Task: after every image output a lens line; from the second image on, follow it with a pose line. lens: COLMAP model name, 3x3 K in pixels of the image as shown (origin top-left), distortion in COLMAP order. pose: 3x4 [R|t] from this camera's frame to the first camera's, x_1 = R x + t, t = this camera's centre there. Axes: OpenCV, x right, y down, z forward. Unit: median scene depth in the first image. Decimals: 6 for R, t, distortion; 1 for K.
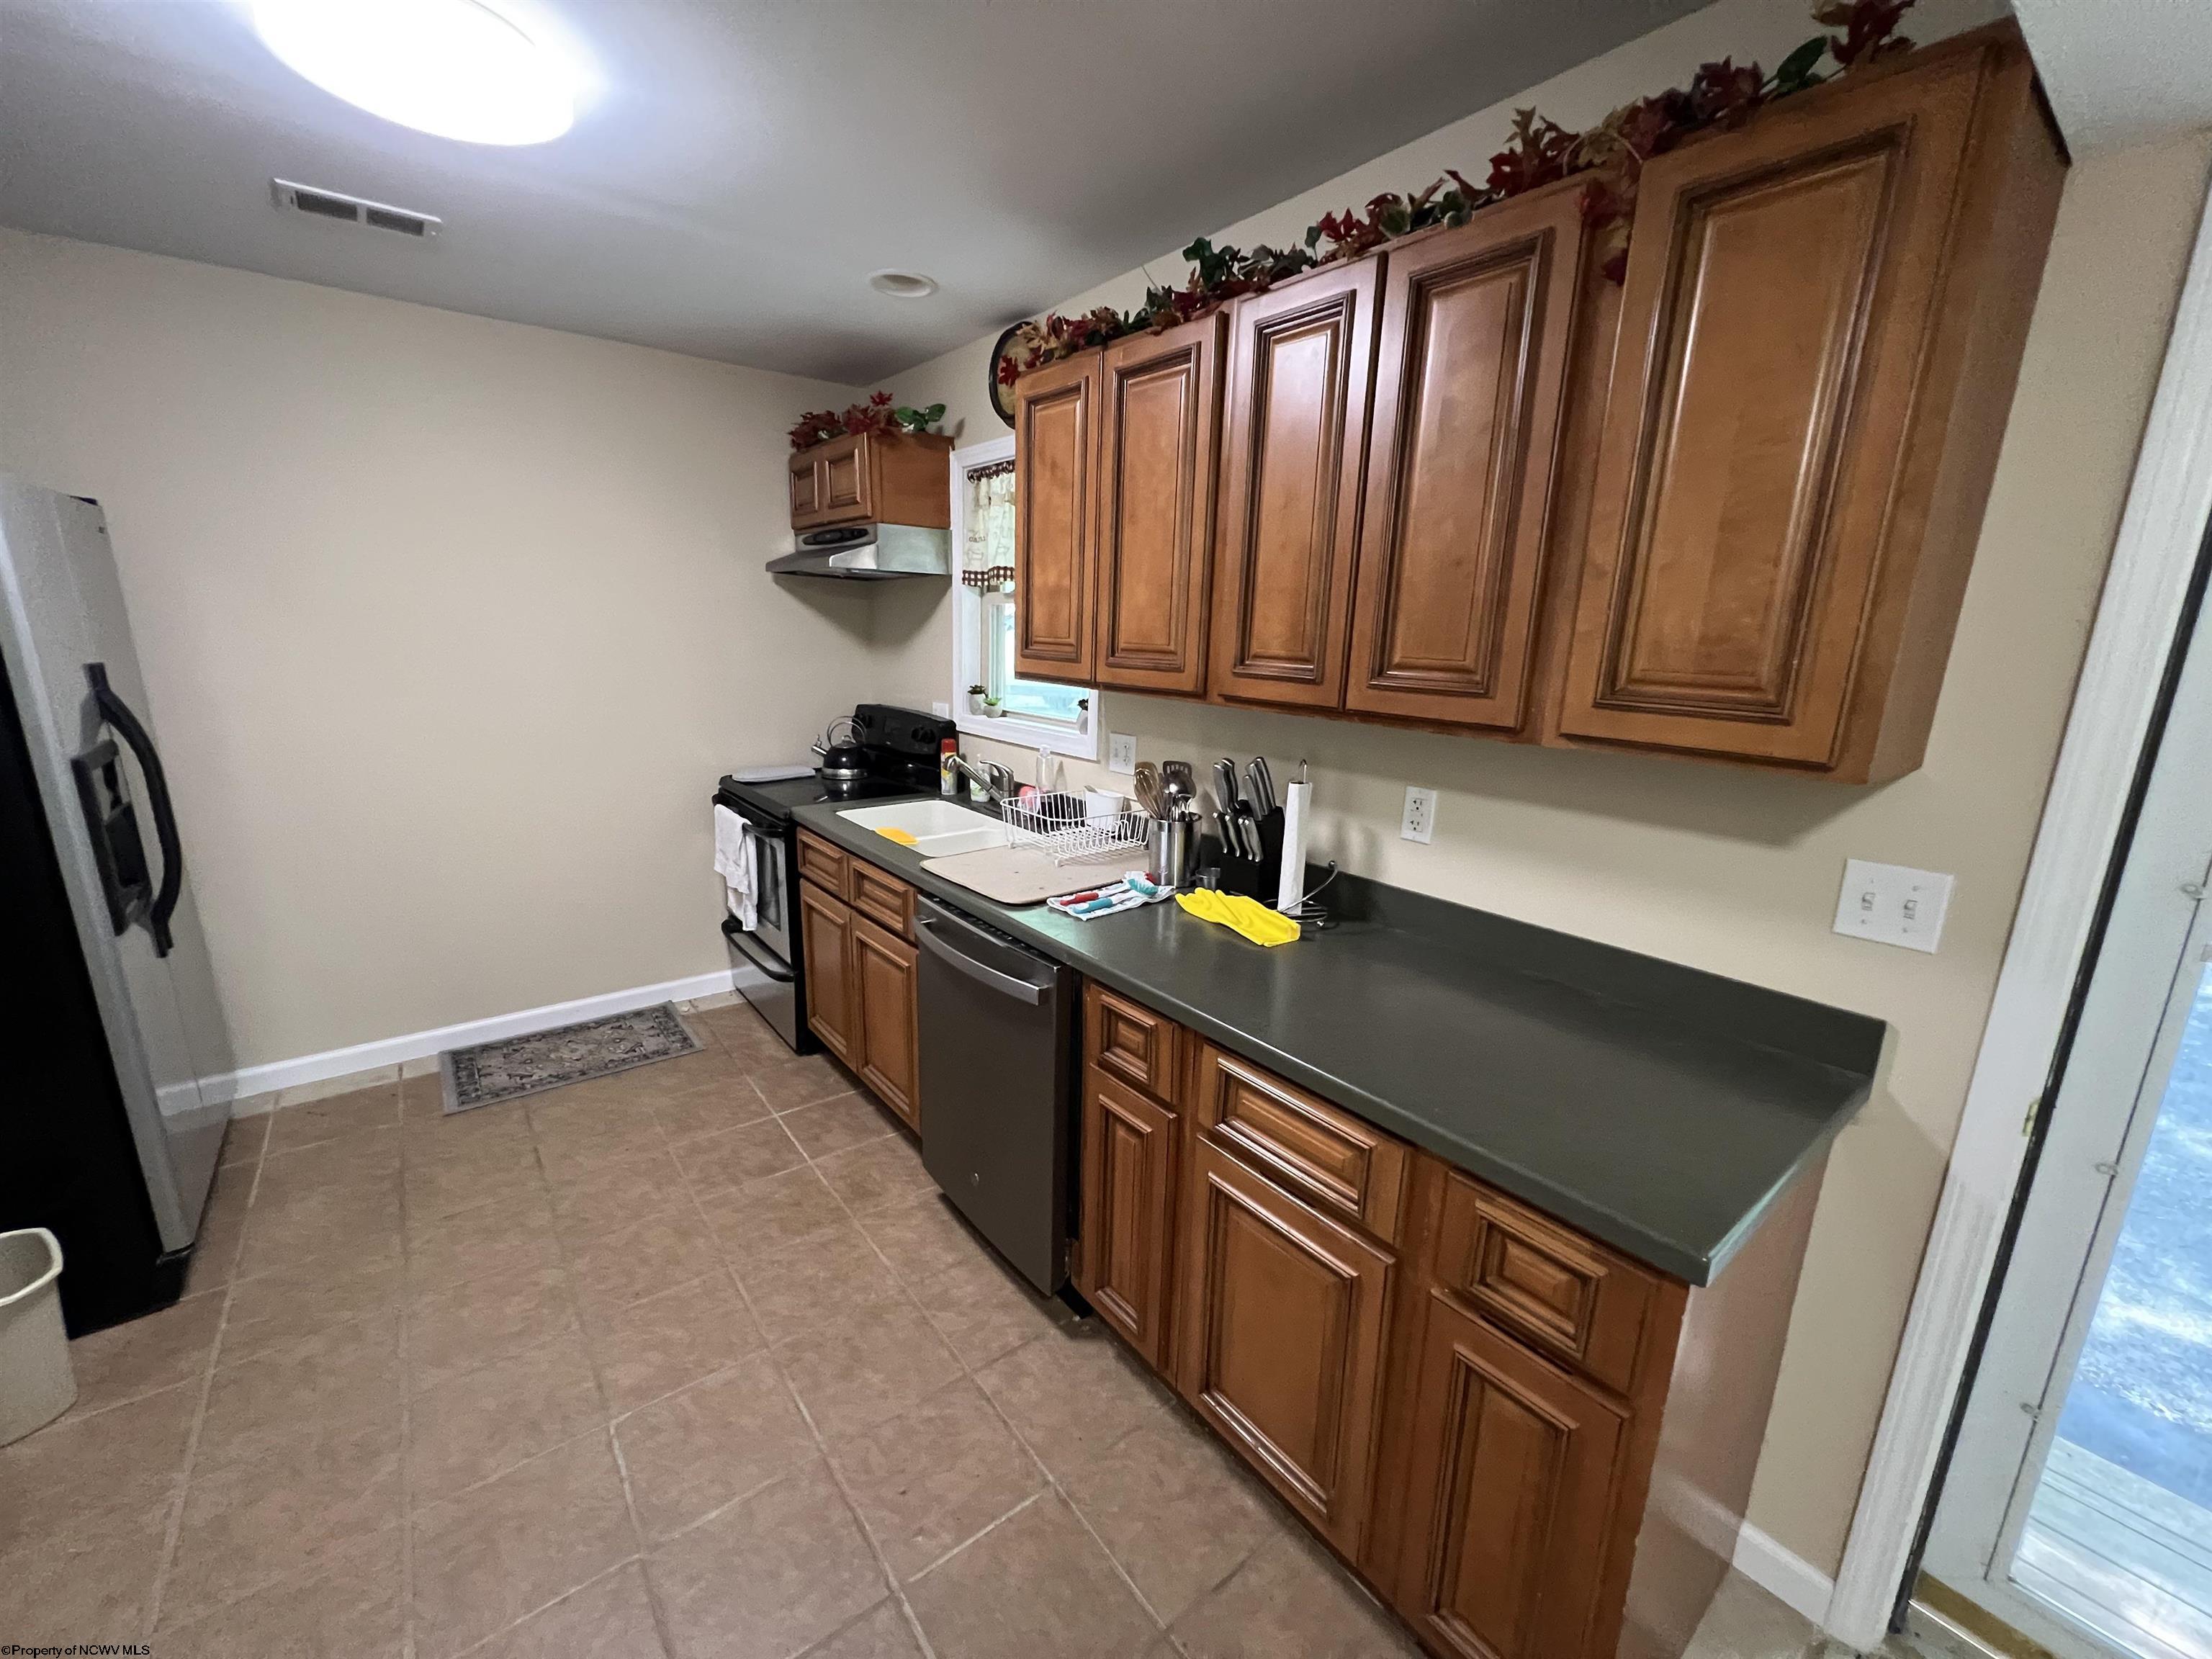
lens RADIAL K [[890.3, 0, 1106.2], [0, 890.3, 831.5], [0, 0, 1]] dist [0.000073, 0.000479]
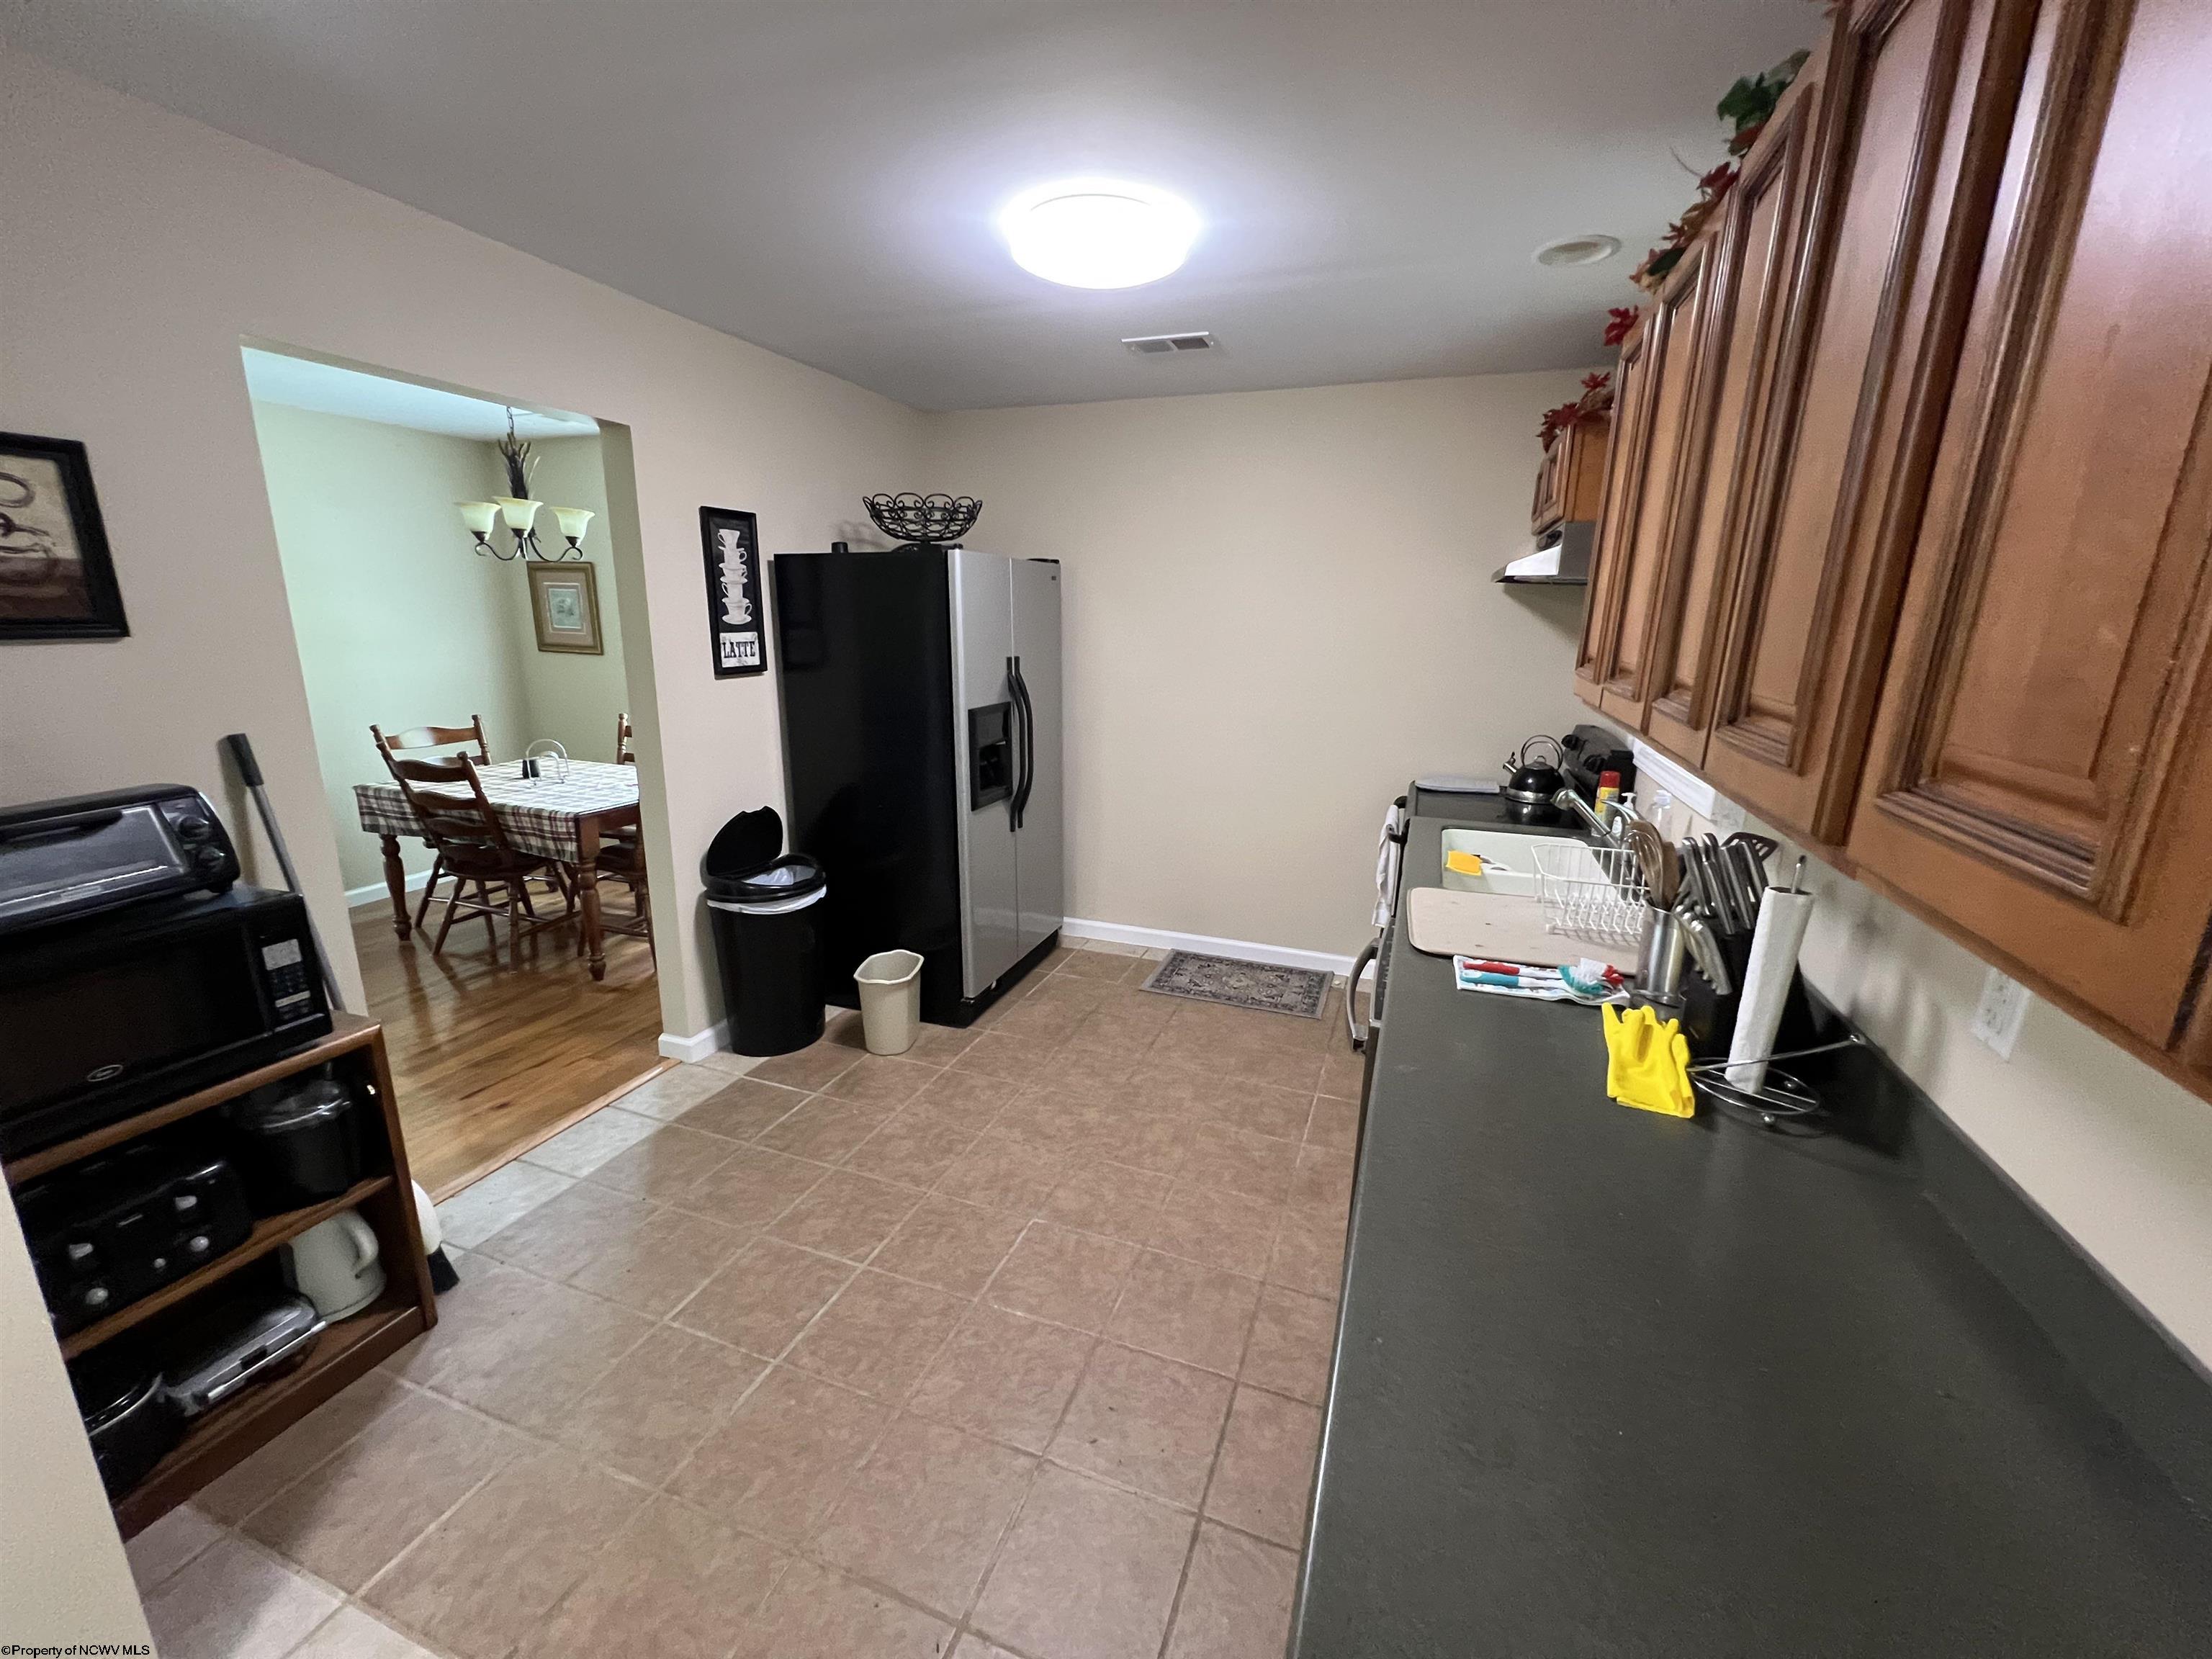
lens RADIAL K [[890.3, 0, 1109.5], [0, 890.3, 830.3], [0, 0, 1]] dist [0.000073, 0.000479]
pose [[0.528067, 0.186712, -0.828422, 0.353457], [-0.196738, 0.975887, 0.094540, -0.045742], [0.826099, 0.113059, 0.552067, 0.187995]]
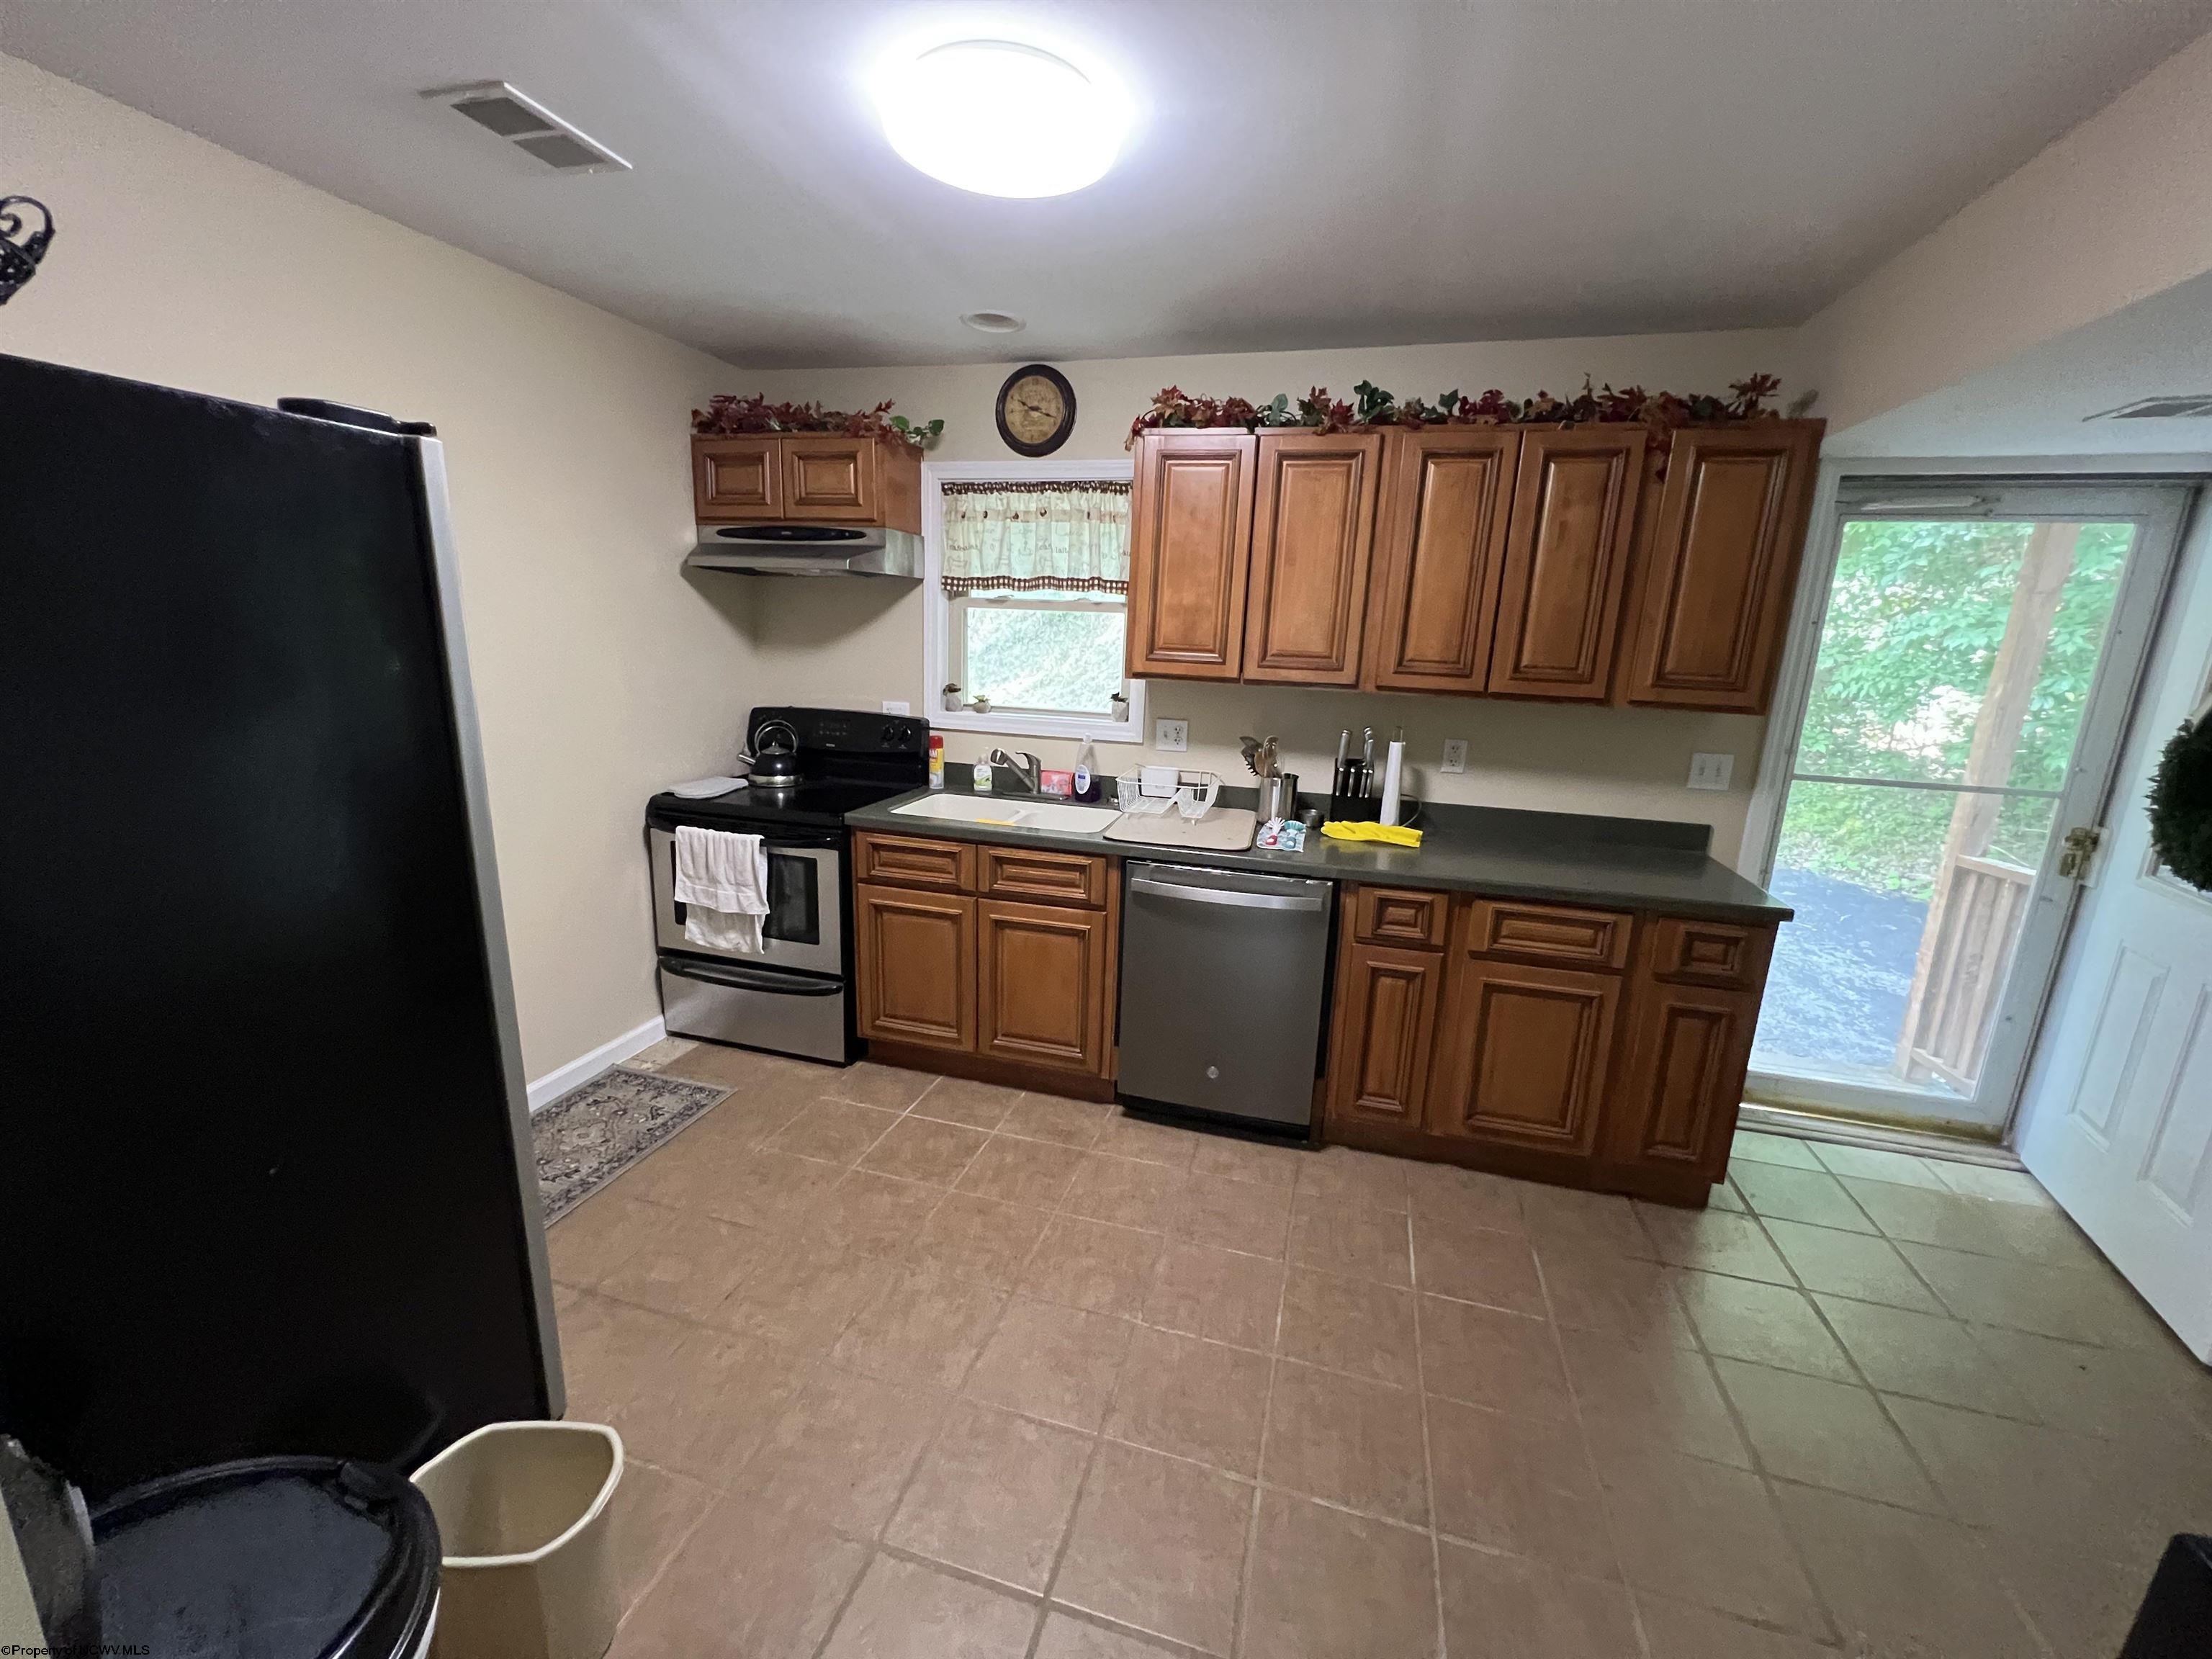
lens RADIAL K [[890.3, 0, 1106.9], [0, 890.3, 830.9], [0, 0, 1]] dist [0.000073, 0.000479]
pose [[0.806323, -0.125368, 0.578037, -0.804517], [0.115937, 0.991821, 0.053386, -0.031396], [-0.580002, 0.023970, 0.814262, 0.034529]]
